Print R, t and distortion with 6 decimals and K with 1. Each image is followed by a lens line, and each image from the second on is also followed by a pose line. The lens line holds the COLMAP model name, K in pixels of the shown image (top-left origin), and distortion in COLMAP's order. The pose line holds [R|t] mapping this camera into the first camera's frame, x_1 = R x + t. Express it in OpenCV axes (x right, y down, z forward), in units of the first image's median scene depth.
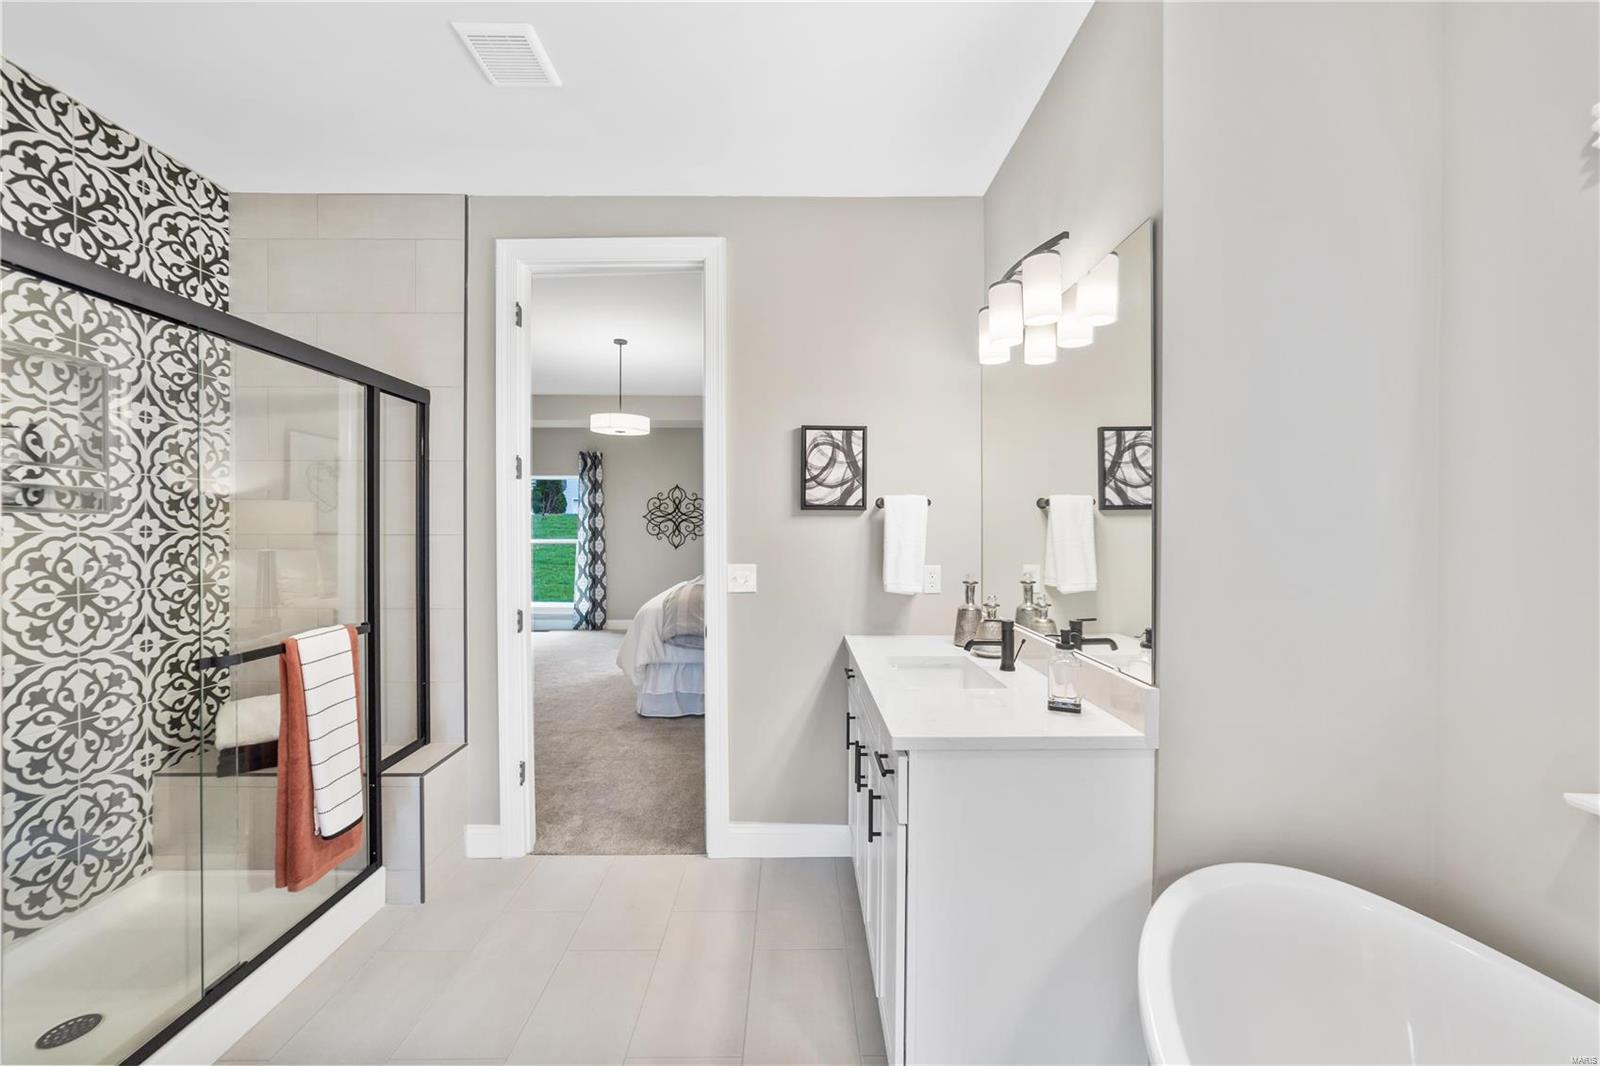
lens RADIAL K [[606.4, 0, 800.0], [0, 606.4, 533.0], [0, 0, 1]] dist [-0.020238, 0.000001]
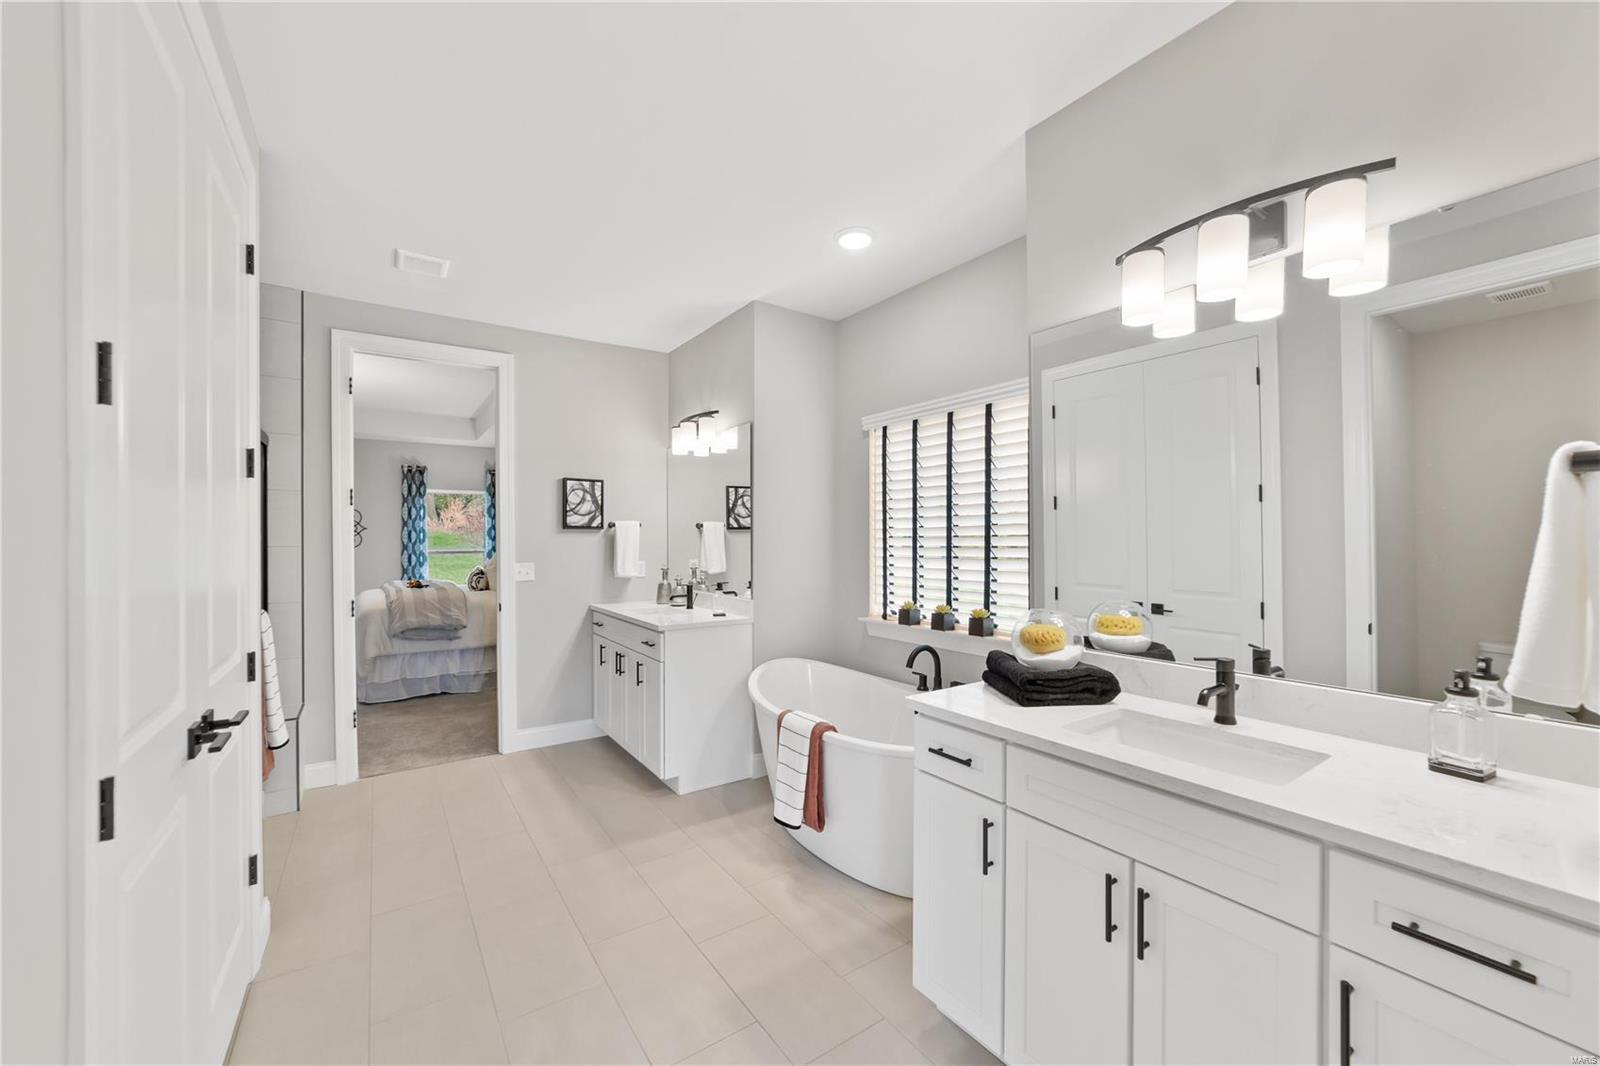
lens RADIAL K [[619.8, 0, 800.0], [0, 619.8, 533.0], [0, 0, 1]] dist [0.031133, 0.000065]
pose [[0.823524, 0.000170, 0.567282, -0.426340], [0.007286, 0.999914, -0.010876, -0.004411], [-0.567235, 0.013089, 0.823452, -0.746108]]
